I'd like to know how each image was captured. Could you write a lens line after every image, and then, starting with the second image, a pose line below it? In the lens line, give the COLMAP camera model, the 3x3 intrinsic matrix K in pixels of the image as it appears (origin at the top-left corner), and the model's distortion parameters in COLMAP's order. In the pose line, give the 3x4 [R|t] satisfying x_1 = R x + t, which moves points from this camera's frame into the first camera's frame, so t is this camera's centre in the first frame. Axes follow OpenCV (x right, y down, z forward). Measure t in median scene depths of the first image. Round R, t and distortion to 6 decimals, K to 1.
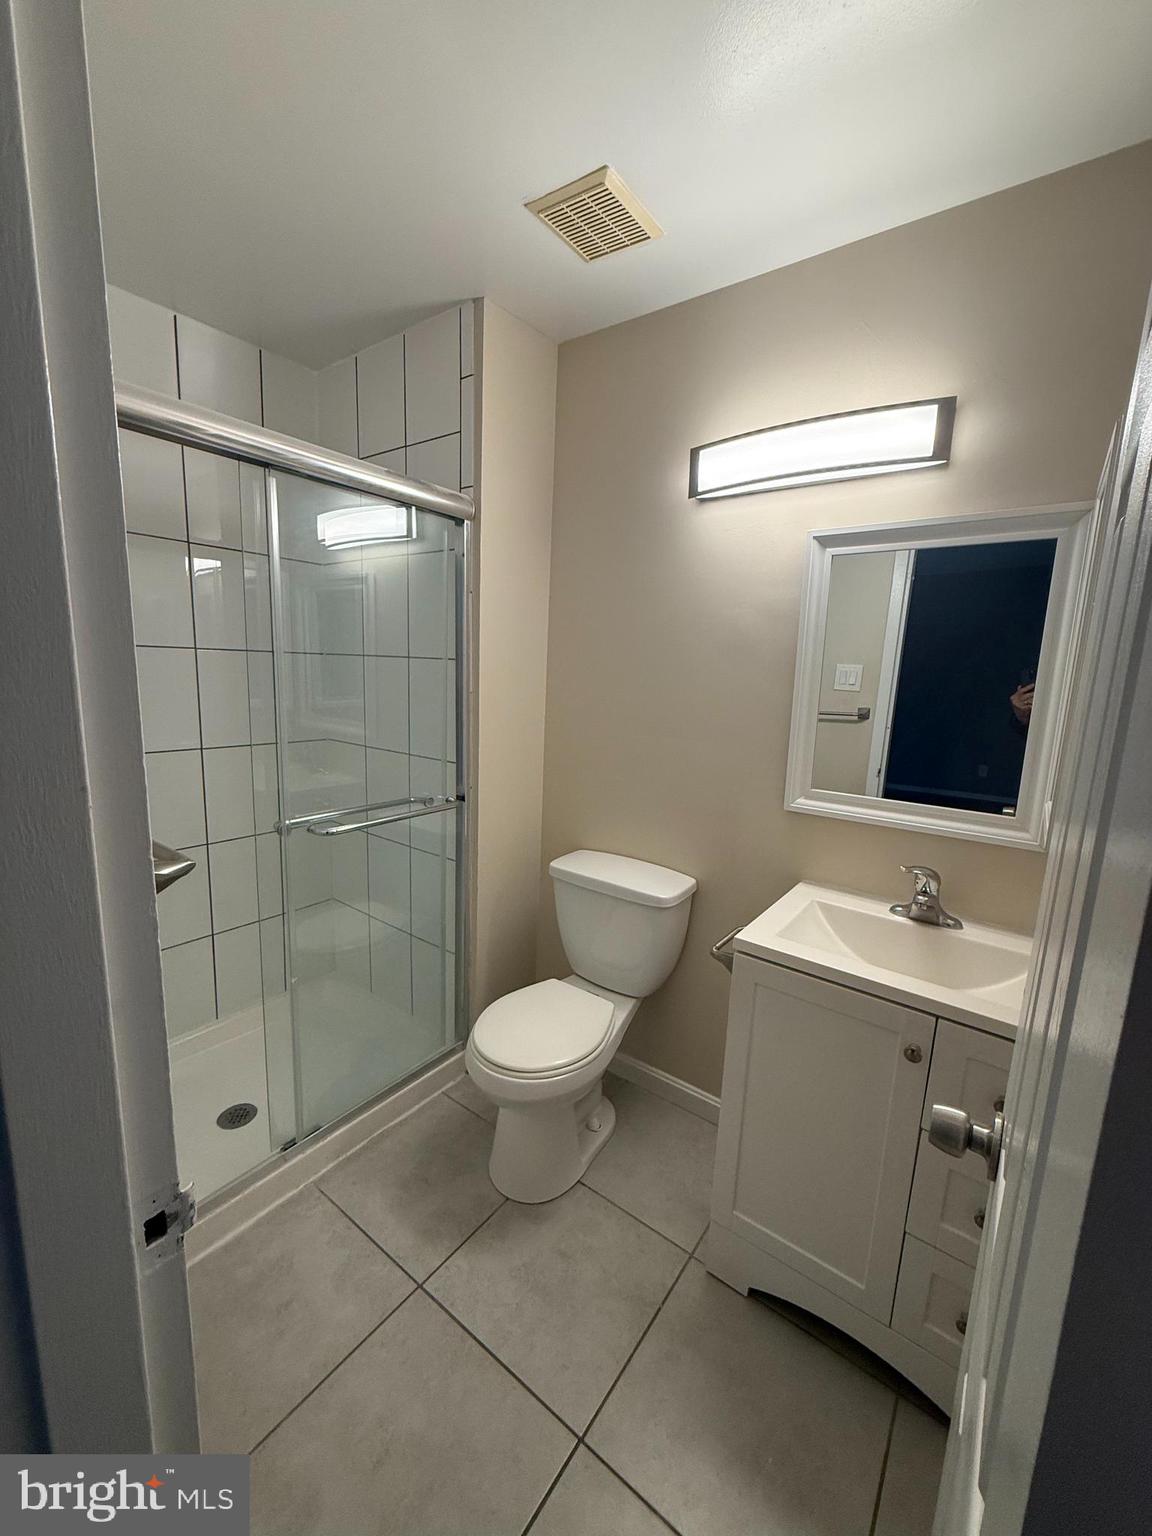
lens RADIAL K [[611.7, 0, 576.4], [0, 611.7, 768.5], [0, 0, 1]] dist [0.000517, -0.000080]
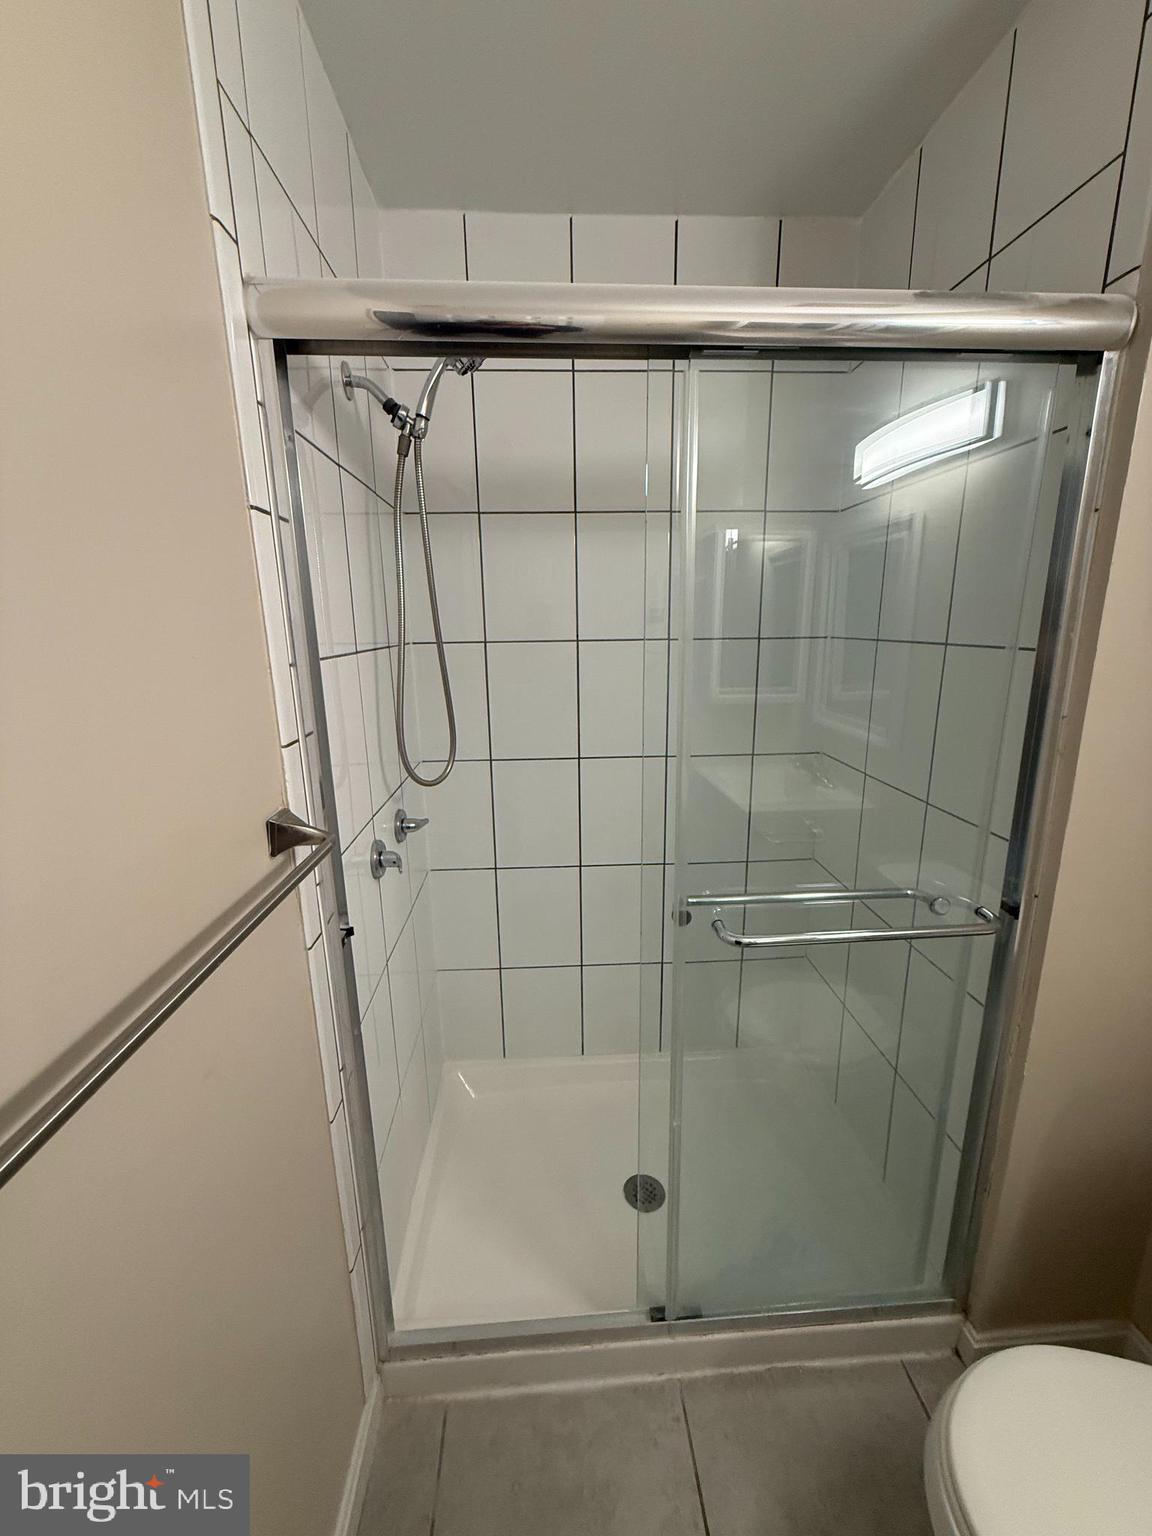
lens RADIAL K [[611.7, 0, 576.7], [0, 611.7, 761.9], [0, 0, 1]] dist [0.000517, -0.000080]
pose [[0.647909, 0.128220, -0.750848, -0.047444], [-0.092017, 0.991687, 0.089946, -0.091642], [0.756139, 0.010814, 0.654321, 0.351240]]
